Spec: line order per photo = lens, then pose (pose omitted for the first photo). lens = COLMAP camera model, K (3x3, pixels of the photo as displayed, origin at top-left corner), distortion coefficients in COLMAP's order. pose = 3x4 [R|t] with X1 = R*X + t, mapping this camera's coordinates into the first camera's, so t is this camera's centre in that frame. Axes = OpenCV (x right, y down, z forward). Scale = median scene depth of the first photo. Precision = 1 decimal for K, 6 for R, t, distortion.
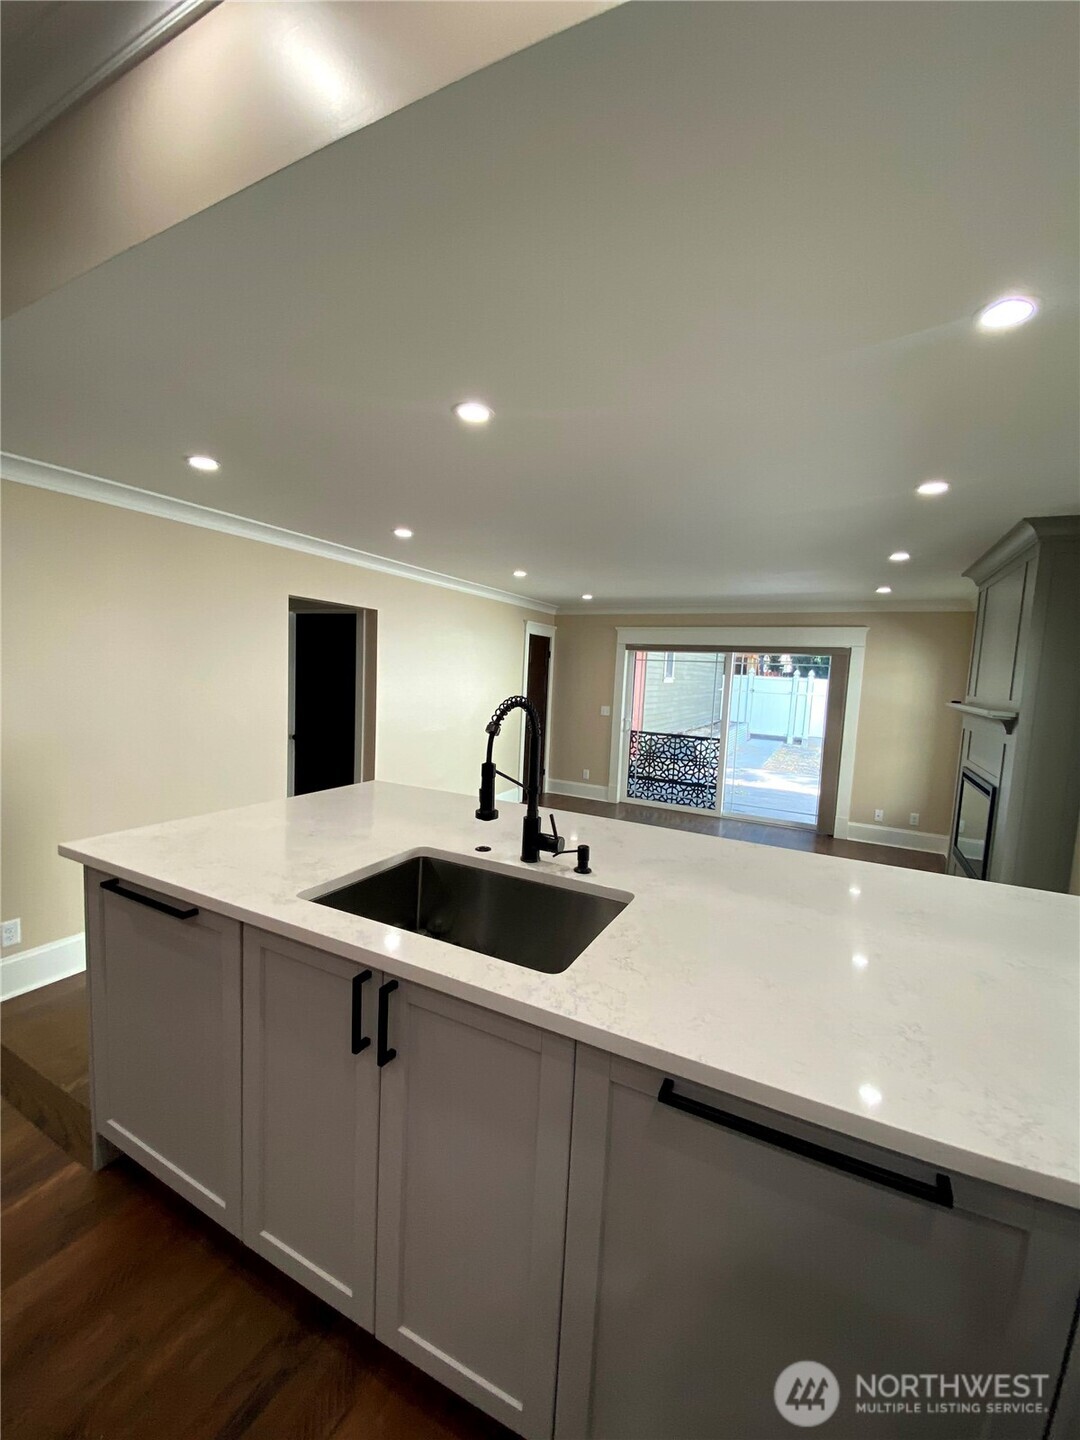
lens RADIAL K [[585.5, 0, 543.0], [0, 585.5, 723.1], [0, 0, 1]] dist [0.023327, -0.019893]
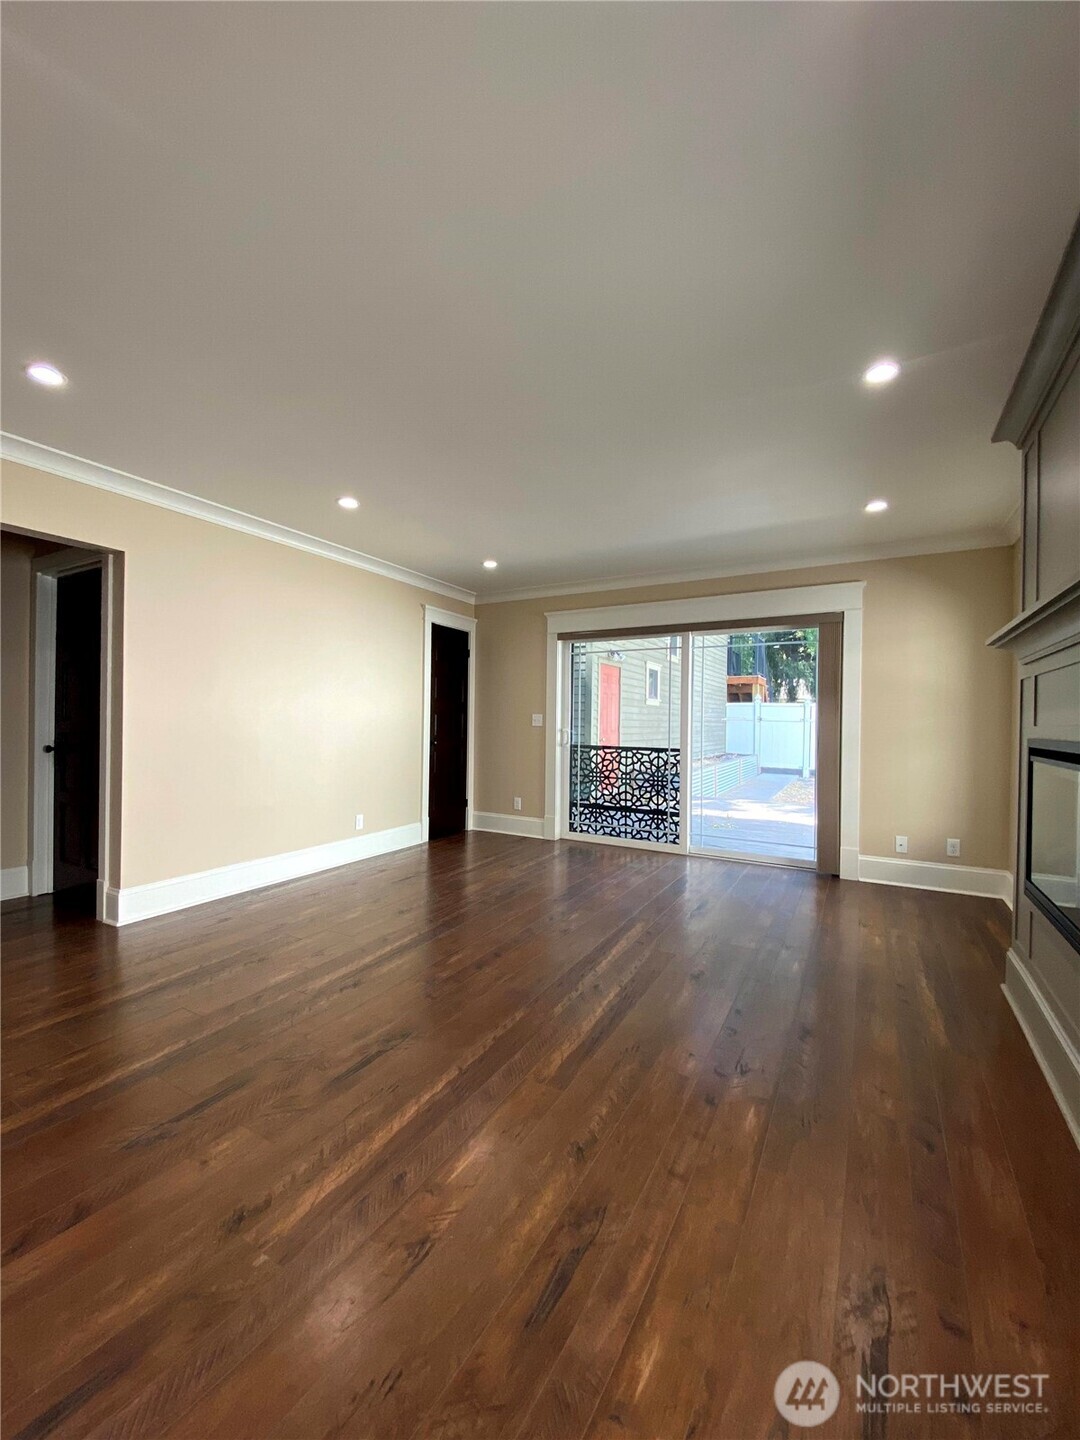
lens RADIAL K [[585.5, 0, 543.0], [0, 585.5, 723.1], [0, 0, 1]] dist [0.023327, -0.019893]
pose [[0.998728, -0.031099, -0.039689, 0.148265], [0.027442, 0.995602, -0.089574, 0.054101], [0.042300, 0.088371, 0.995189, 0.228377]]
